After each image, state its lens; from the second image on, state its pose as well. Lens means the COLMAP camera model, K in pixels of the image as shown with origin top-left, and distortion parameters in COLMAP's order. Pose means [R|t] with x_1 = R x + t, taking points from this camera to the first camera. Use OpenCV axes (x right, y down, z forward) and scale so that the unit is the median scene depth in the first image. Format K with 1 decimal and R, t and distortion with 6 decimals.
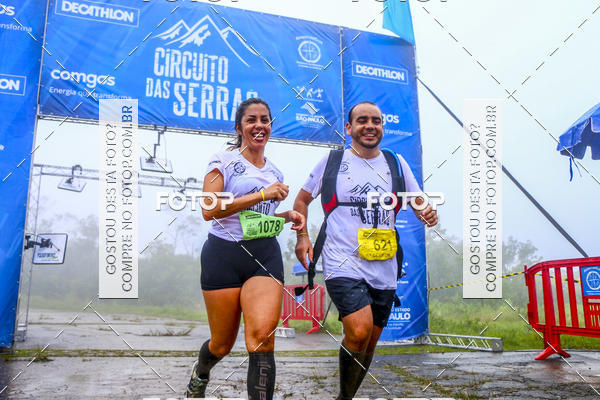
lens RADIAL K [[561.9, 0, 298.4], [0, 561.9, 197.2], [0, 0, 1]] dist [-0.152757, 0.244615]
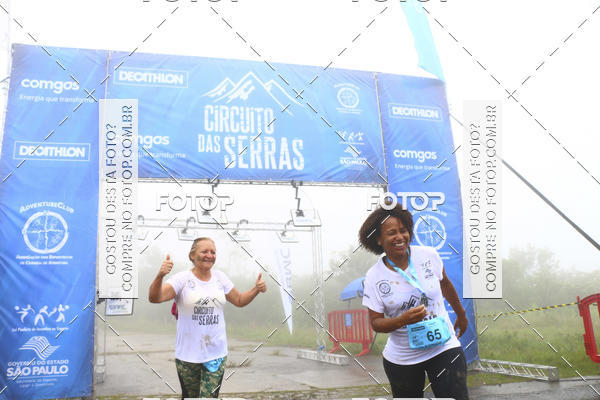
lens RADIAL K [[485.3, 0, 293.5], [0, 485.3, 201.1], [0, 0, 1]] dist [-0.194215, 0.170127]
pose [[0.995292, -0.063152, -0.073518, -0.030506], [0.060936, 0.997628, -0.032018, -0.045356], [0.075365, 0.027387, 0.996780, 0.094116]]
